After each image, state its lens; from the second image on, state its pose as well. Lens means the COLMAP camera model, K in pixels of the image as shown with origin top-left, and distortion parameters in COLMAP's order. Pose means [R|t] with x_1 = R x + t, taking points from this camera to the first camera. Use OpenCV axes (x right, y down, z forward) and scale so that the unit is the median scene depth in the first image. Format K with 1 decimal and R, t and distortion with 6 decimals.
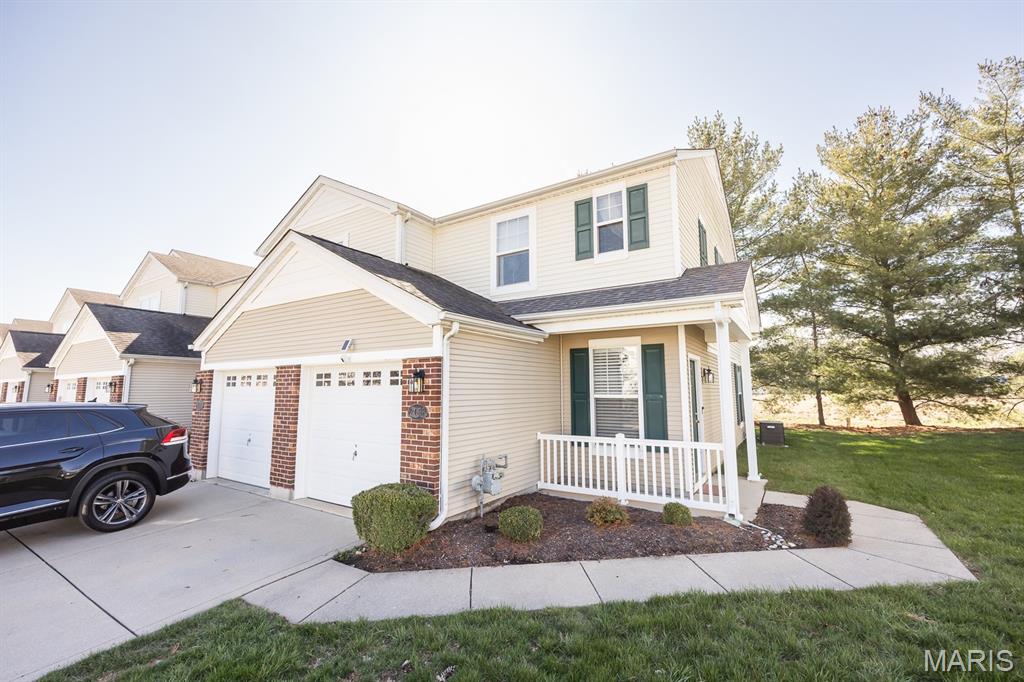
lens RADIAL K [[436.3, 0, 516.2], [0, 436.3, 346.7], [0, 0, 1]] dist [0.000591, 0.000339]
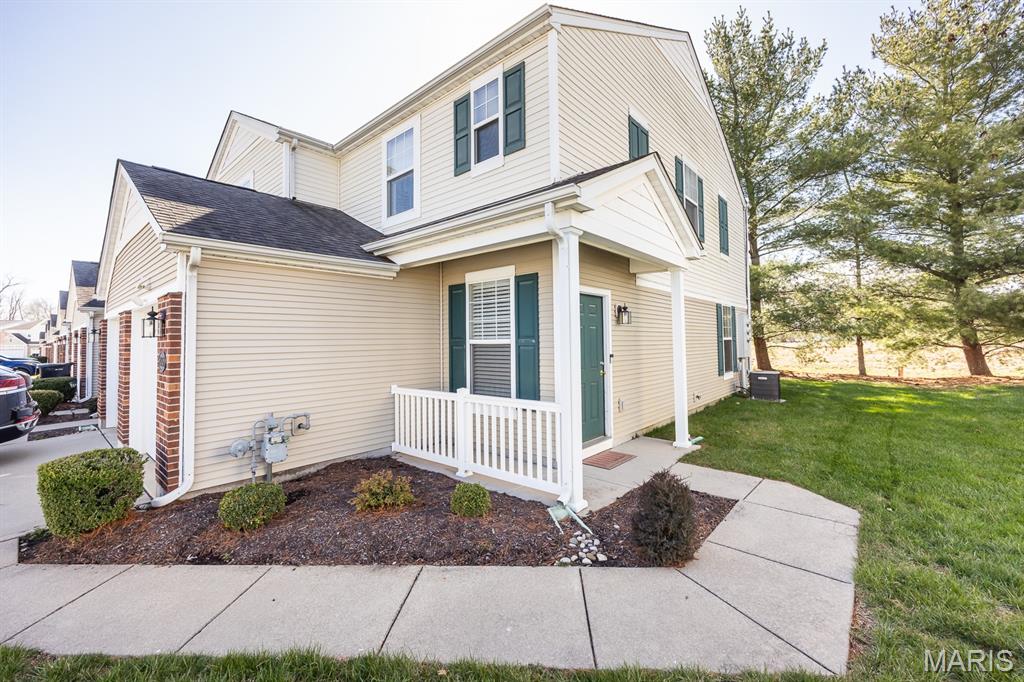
lens RADIAL K [[419.1, 0, 511.0], [0, 419.1, 333.1], [0, 0, 1]] dist [-0.002408, -0.000338]
pose [[0.988445, -0.012156, -0.151095, 0.363431], [0.024436, 0.996521, 0.079685, 0.034699], [0.149600, -0.082456, 0.985302, 0.229373]]
